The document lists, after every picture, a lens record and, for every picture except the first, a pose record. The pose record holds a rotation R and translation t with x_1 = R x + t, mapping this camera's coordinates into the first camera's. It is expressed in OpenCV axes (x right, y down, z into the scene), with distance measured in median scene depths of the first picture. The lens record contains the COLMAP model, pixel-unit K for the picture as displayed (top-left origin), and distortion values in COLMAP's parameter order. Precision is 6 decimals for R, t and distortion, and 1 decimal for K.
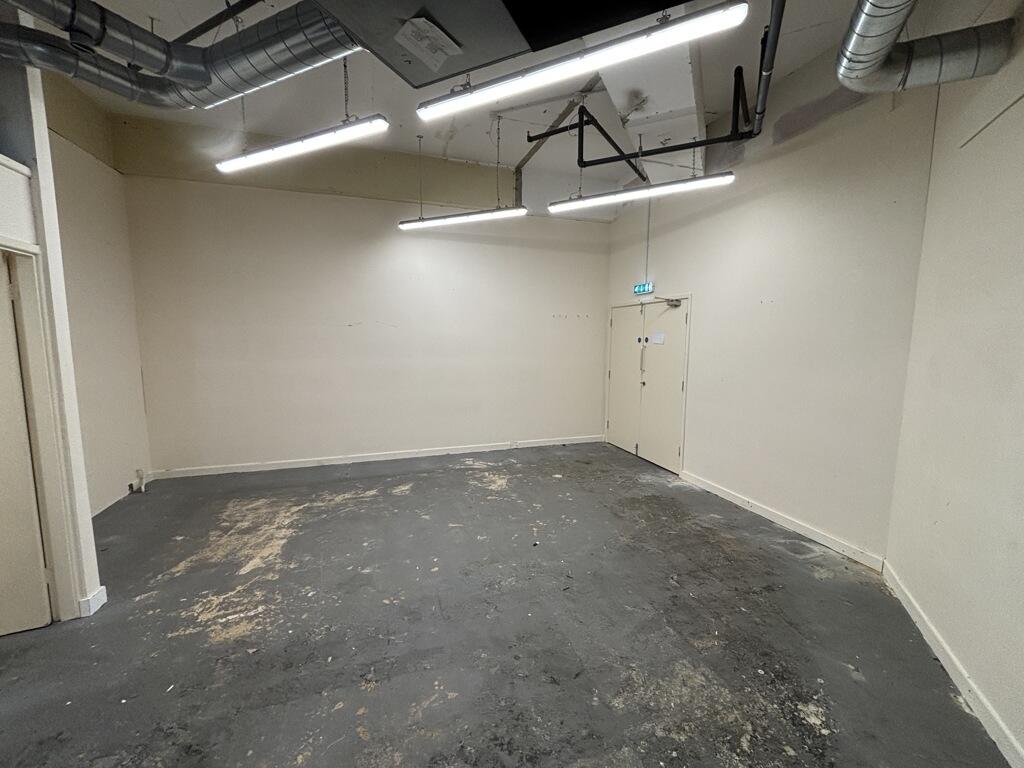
lens RADIAL K [[414.4, 0, 511.6], [0, 414.4, 384.9], [0, 0, 1]] dist [0.003649, 0.000410]
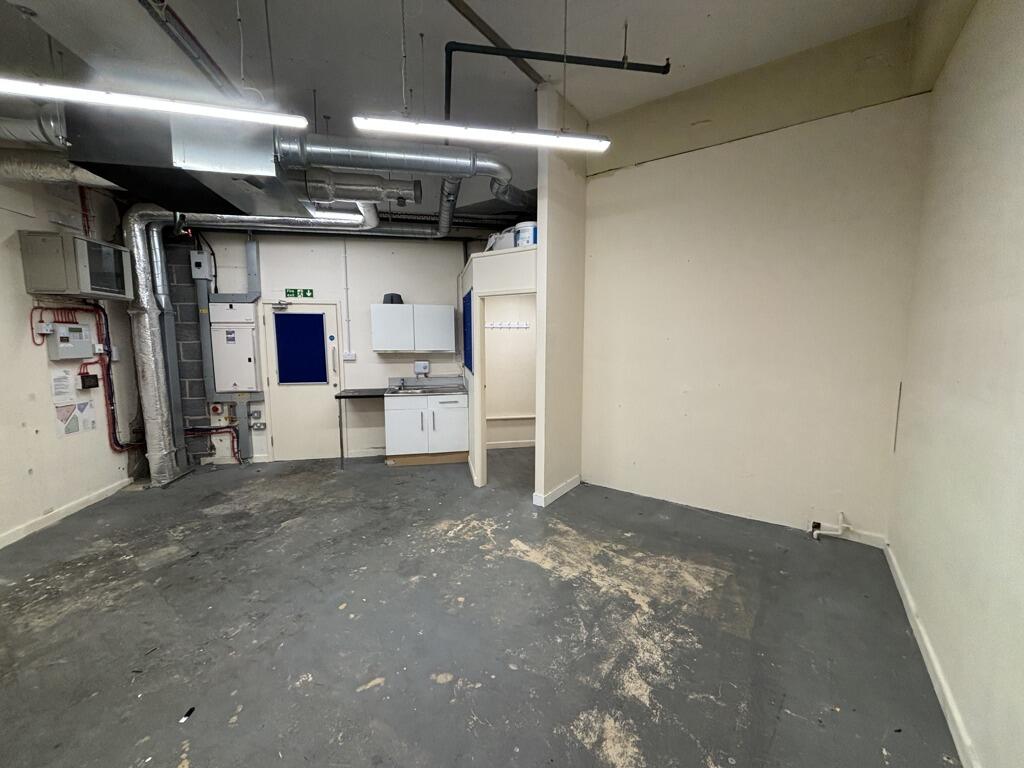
lens RADIAL K [[414.4, 0, 515.1], [0, 414.4, 378.7], [0, 0, 1]] dist [0.003649, 0.000410]
pose [[-0.796859, 0.057058, -0.601465, 0.019685], [-0.072311, 0.979367, 0.188710, -0.177772], [0.599823, 0.193868, -0.776291, 1.507959]]
